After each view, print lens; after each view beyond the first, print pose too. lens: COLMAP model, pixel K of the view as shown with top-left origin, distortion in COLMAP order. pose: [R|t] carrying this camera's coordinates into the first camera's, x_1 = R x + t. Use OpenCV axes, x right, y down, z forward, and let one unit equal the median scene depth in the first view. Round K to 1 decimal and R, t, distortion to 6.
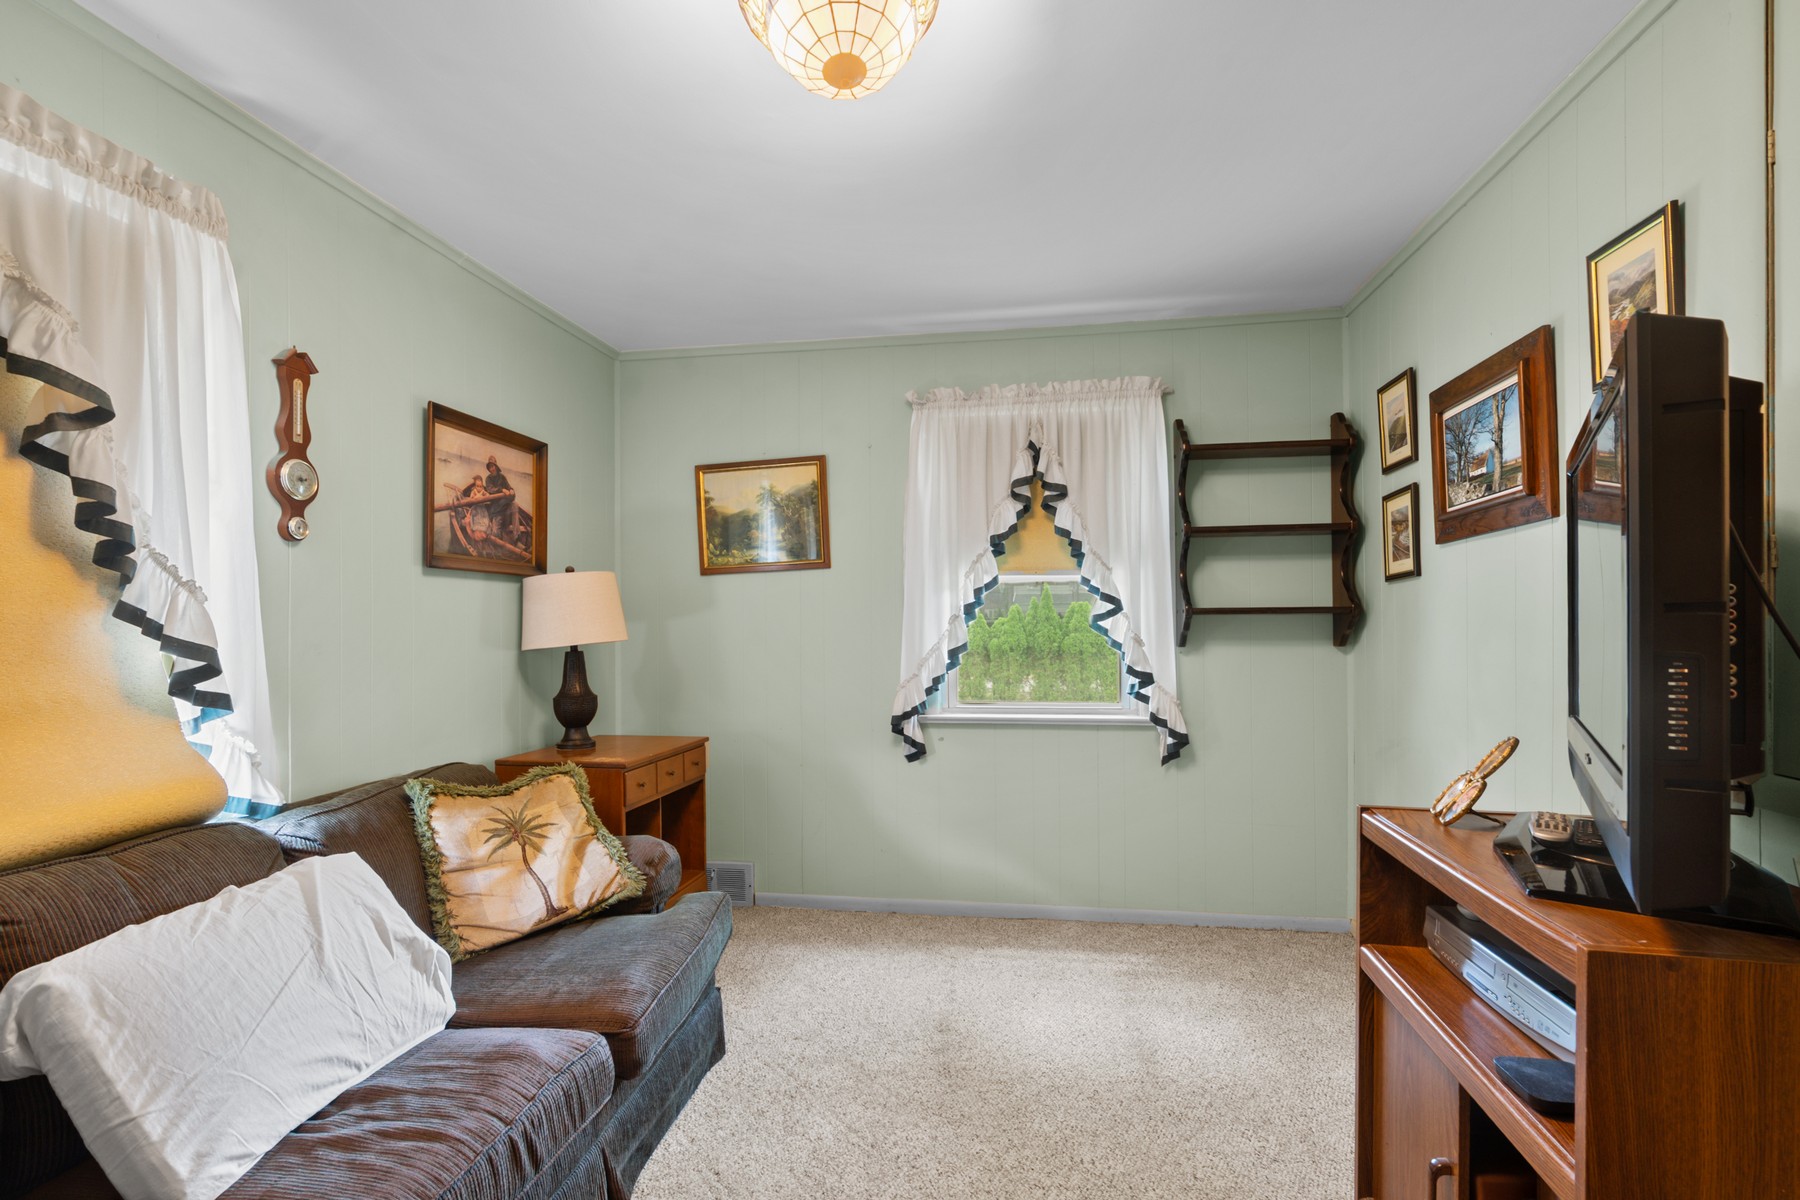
lens RADIAL K [[829.7, 0, 908.3], [0, 829.7, 626.2], [0, 0, 1]] dist [-0.009787, 0.004232]
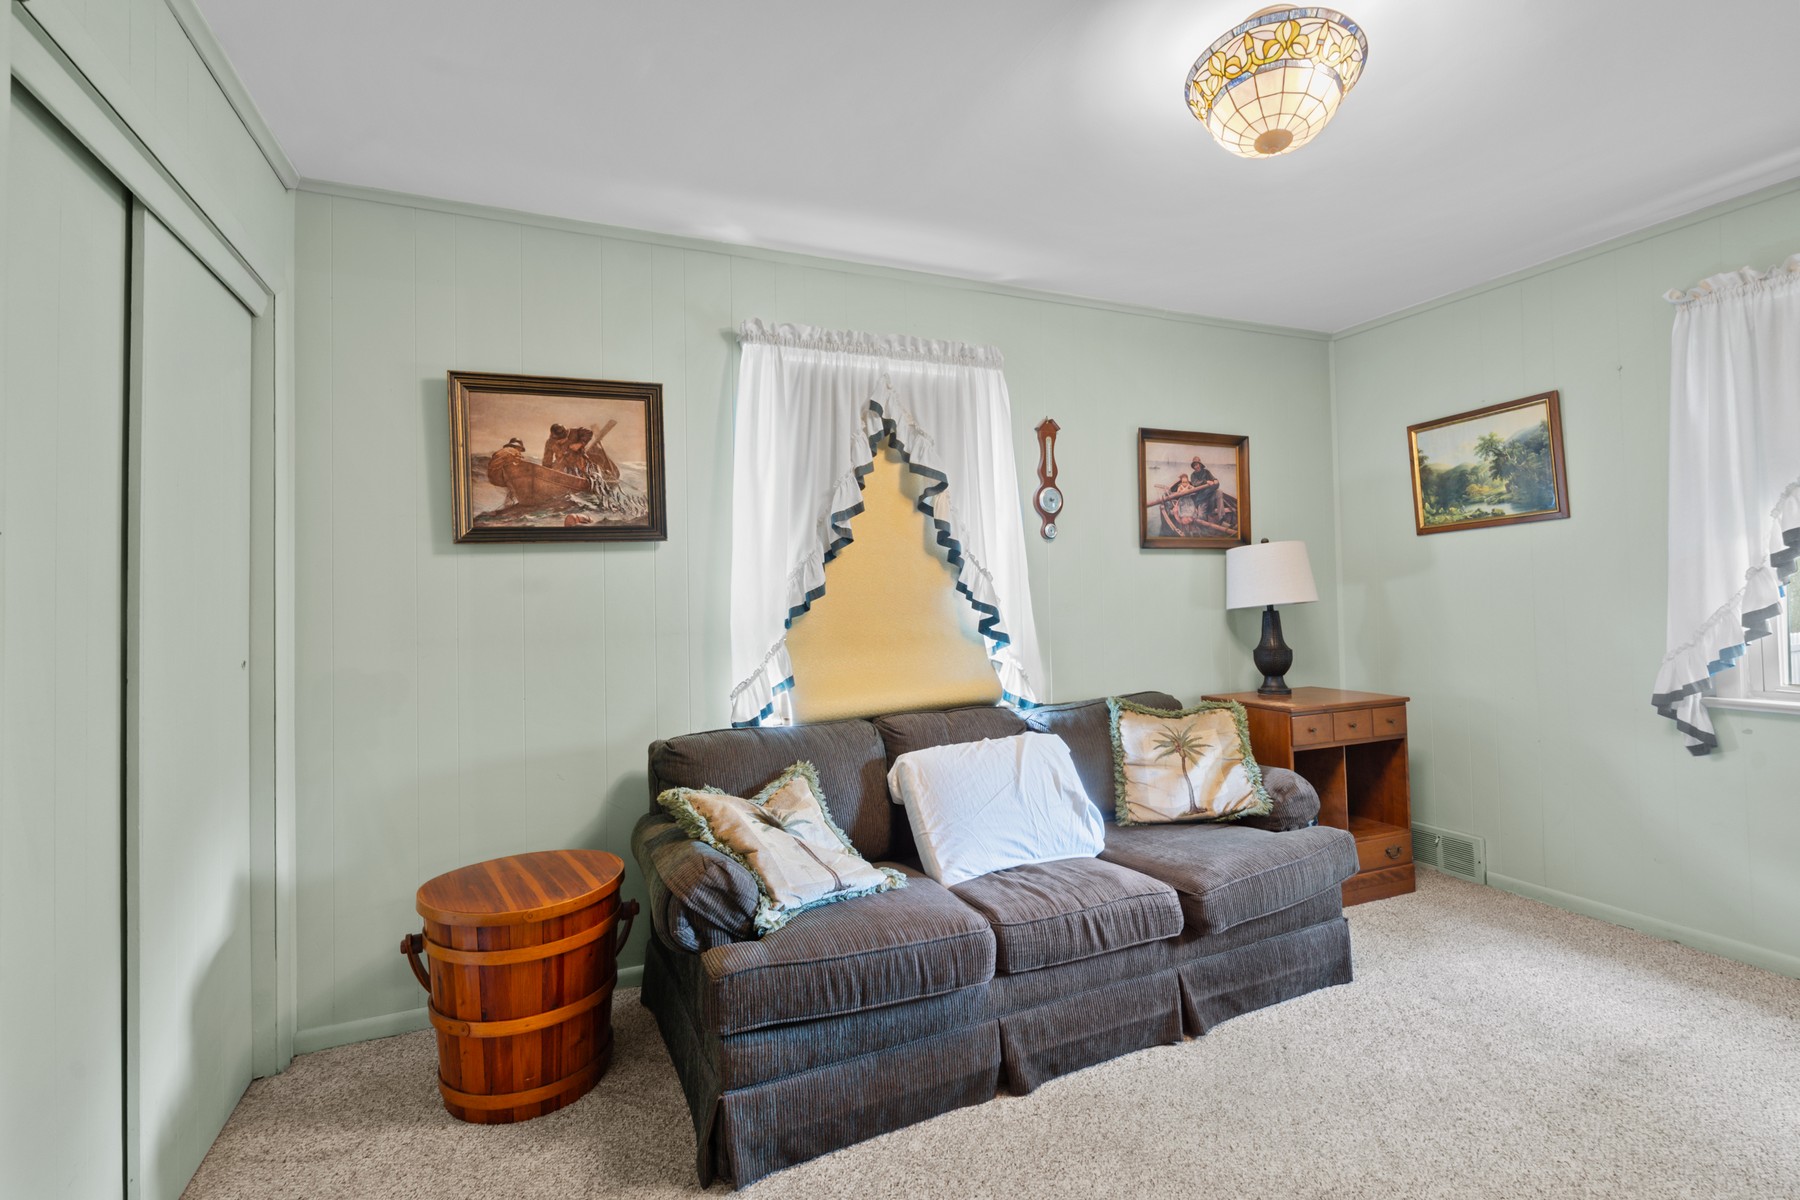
lens RADIAL K [[829.7, 0, 901.8], [0, 829.7, 591.5], [0, 0, 1]] dist [-0.009787, 0.004232]
pose [[0.536453, -0.009609, -0.843875, 0.415480], [0.015425, 0.999880, -0.001580, -0.004337], [0.843789, -0.012169, 0.536537, -0.086272]]
